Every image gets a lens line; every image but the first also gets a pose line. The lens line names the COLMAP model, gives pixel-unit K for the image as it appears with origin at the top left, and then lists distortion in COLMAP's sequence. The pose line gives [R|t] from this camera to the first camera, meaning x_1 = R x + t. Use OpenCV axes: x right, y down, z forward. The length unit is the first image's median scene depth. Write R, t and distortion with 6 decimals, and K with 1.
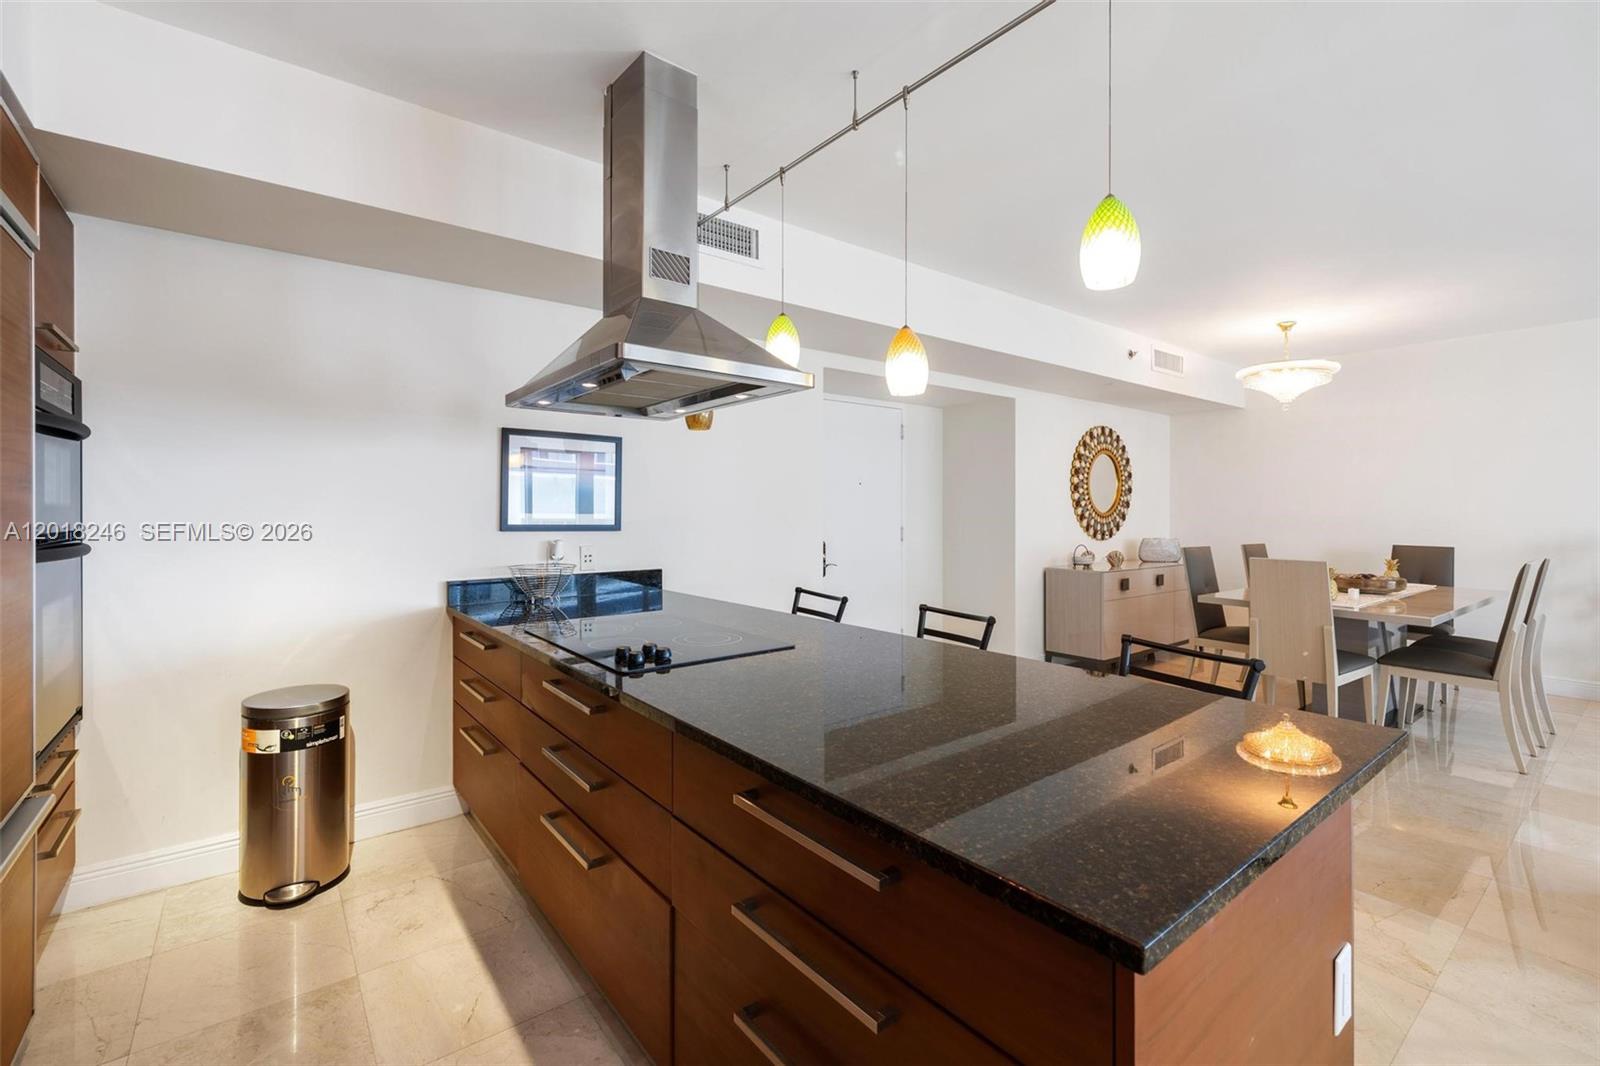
lens RADIAL K [[694.4, 0, 803.0], [0, 694.4, 511.0], [0, 0, 1]] dist [0.002520, 0.000292]
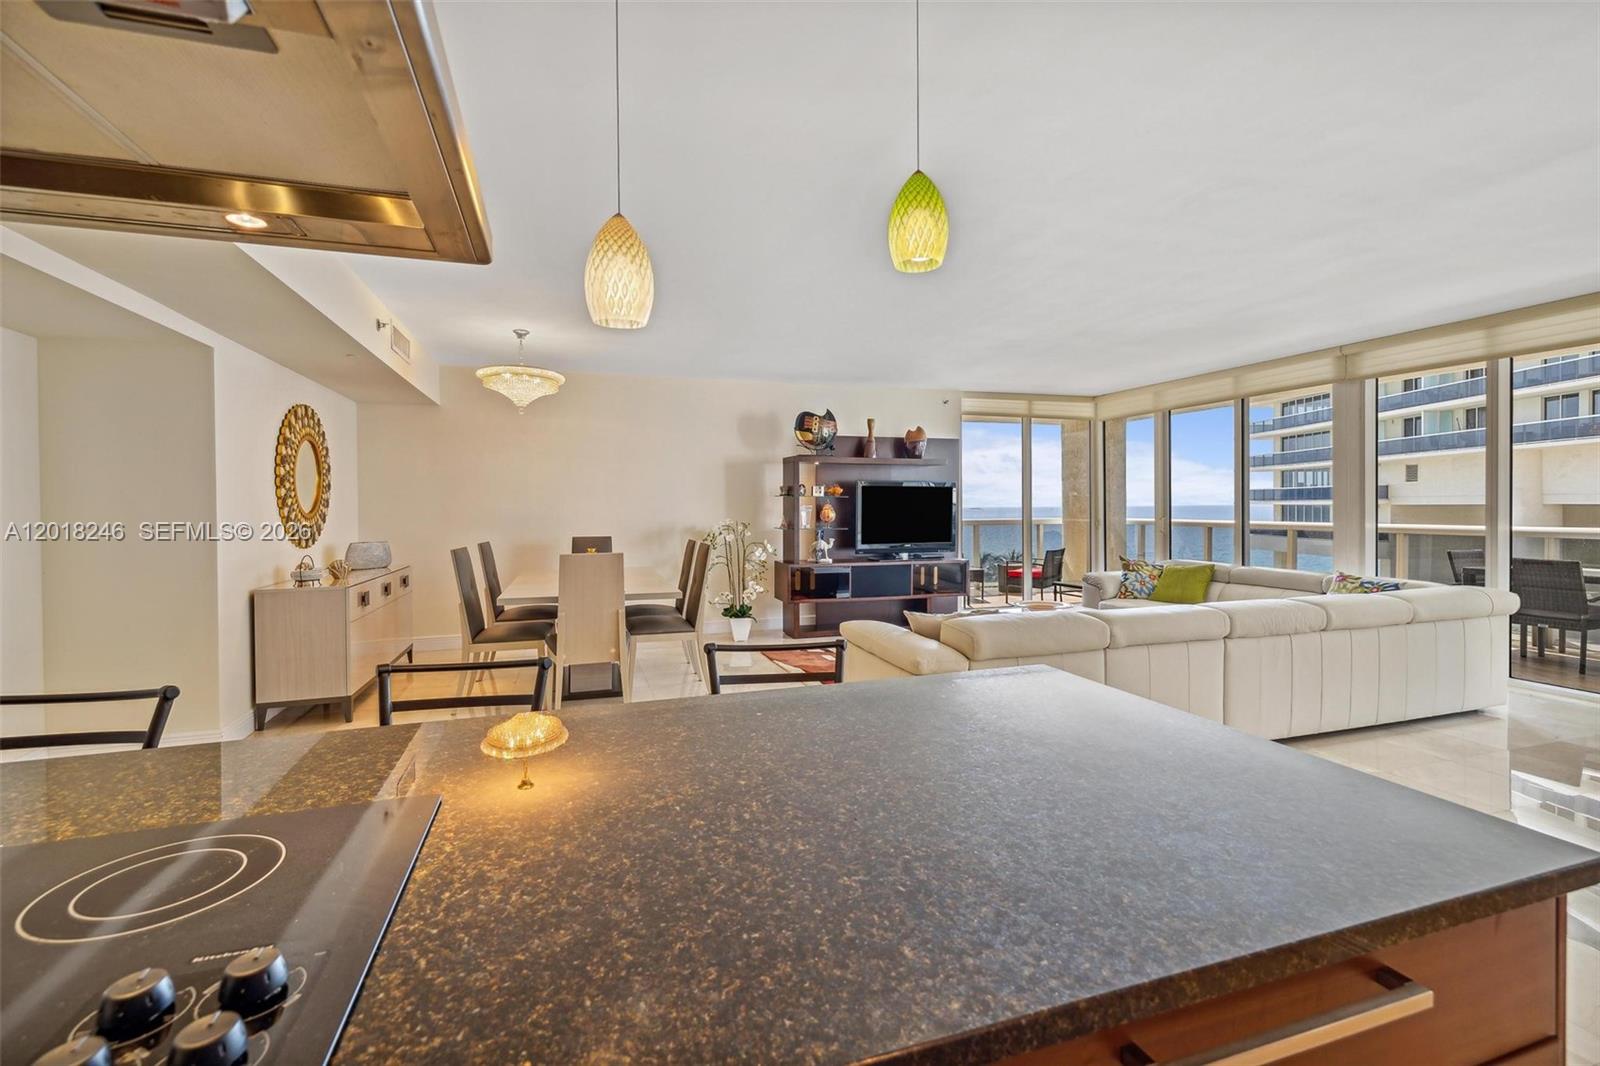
lens RADIAL K [[698.4, 0, 793.0], [0, 698.4, 512.2], [0, 0, 1]] dist [0.003996, 0.000182]
pose [[0.352135, -0.010158, 0.935894, -0.160271], [0.008744, 0.999933, 0.007563, -0.000102], [-0.935908, 0.005520, 0.352200, 0.246287]]
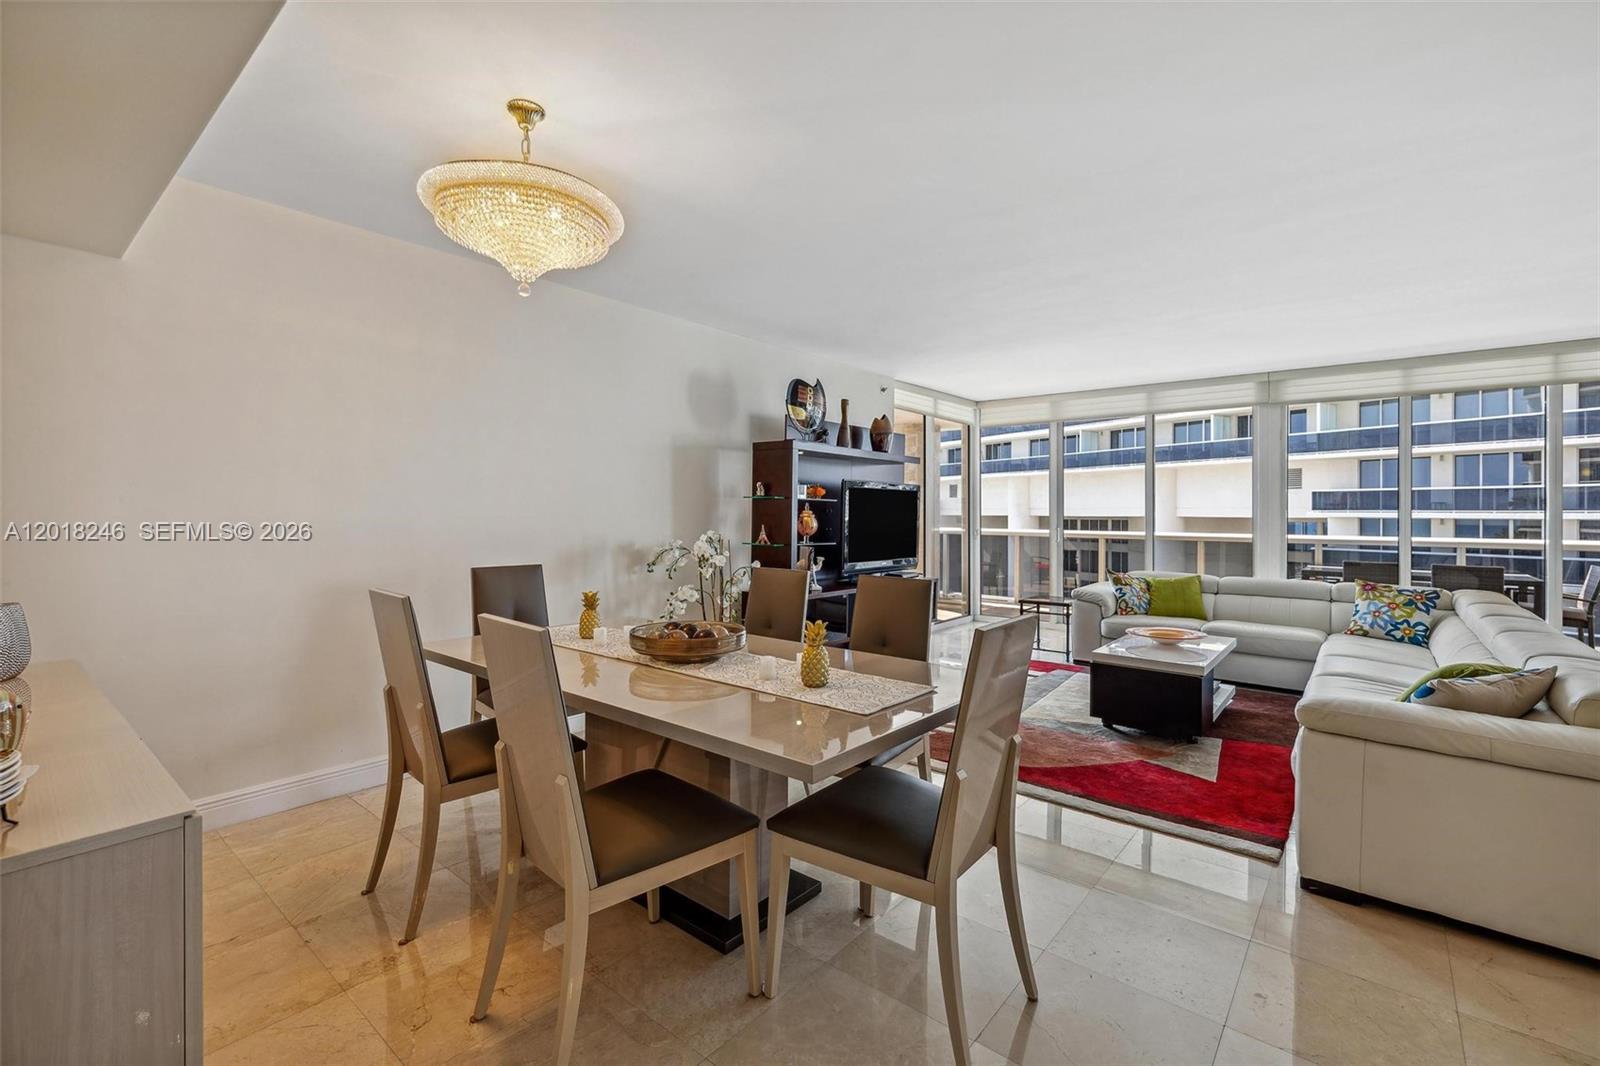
lens RADIAL K [[694.4, 0, 803.0], [0, 694.4, 511.0], [0, 0, 1]] dist [0.002520, 0.000292]
pose [[-0.211945, 0.001424, 0.977281, 0.210366], [-0.002640, 0.999994, -0.002030, -0.001365], [-0.977278, -0.003011, -0.211940, 0.937361]]
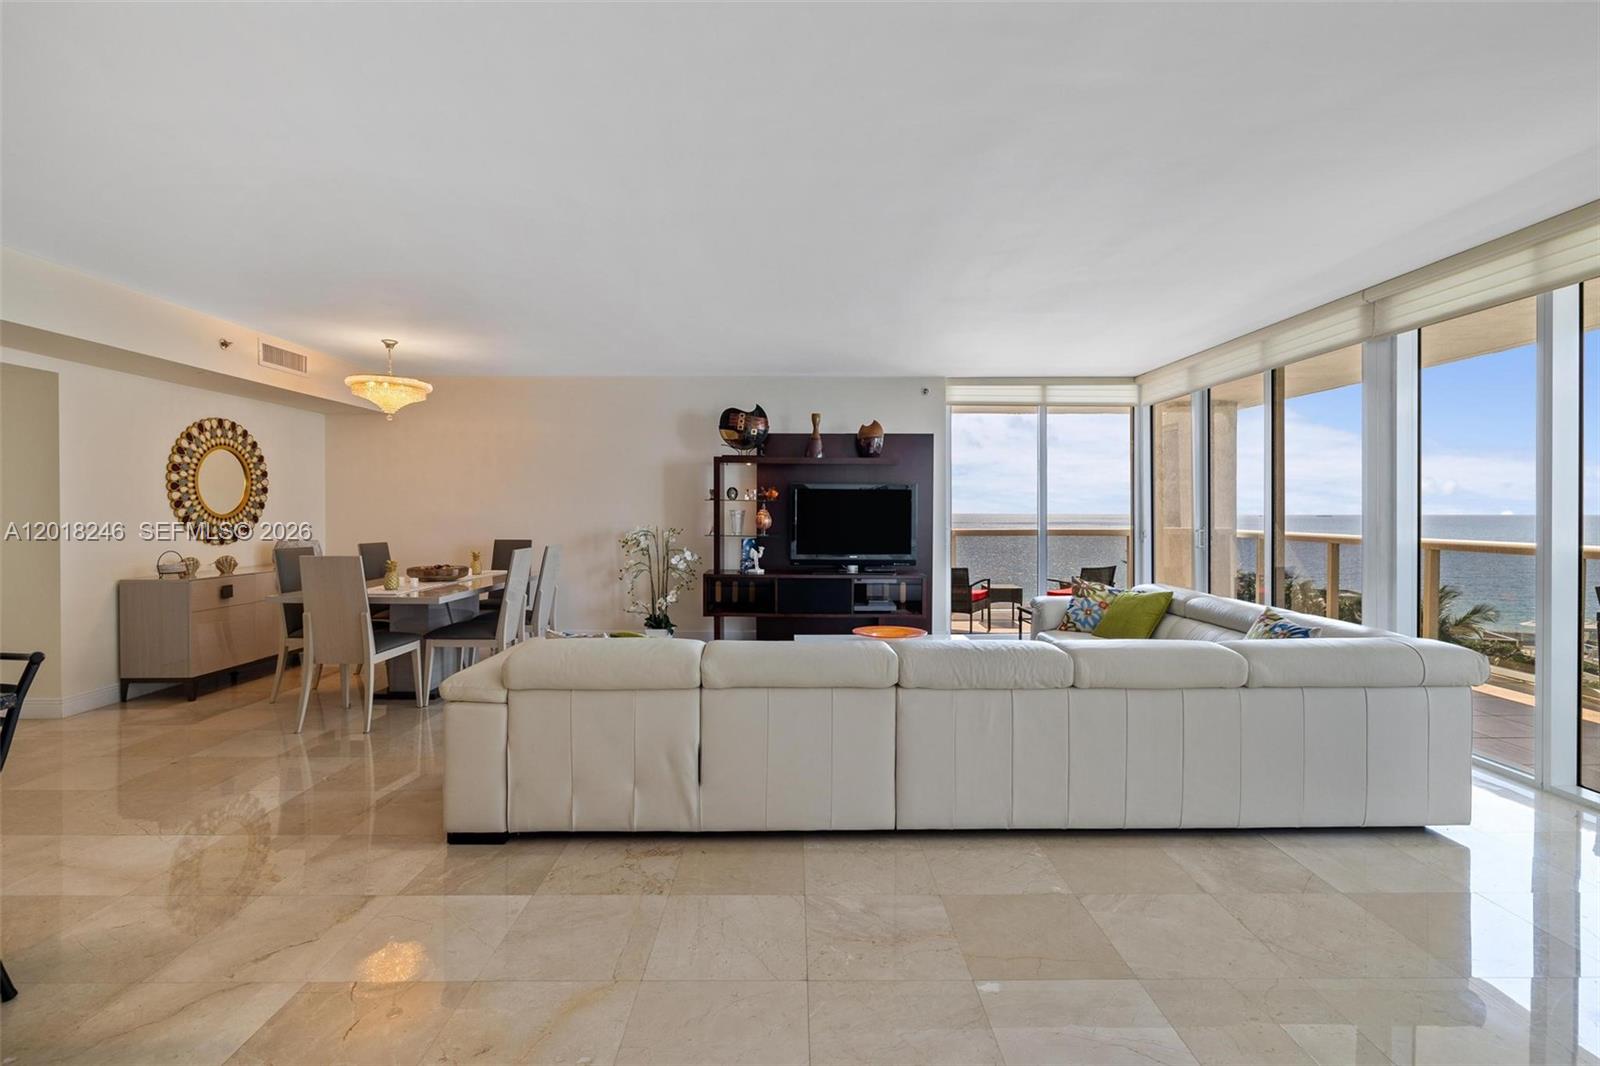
lens RADIAL K [[731.5, 0, 797.1], [0, 731.5, 517.7], [0, 0, 1]] dist [-0.003873, -0.000136]
pose [[0.613611, -0.006406, 0.789582, 0.181264], [0.001142, 0.999973, 0.007225, 0.001161], [-0.789607, -0.003531, 0.613602, -0.222399]]
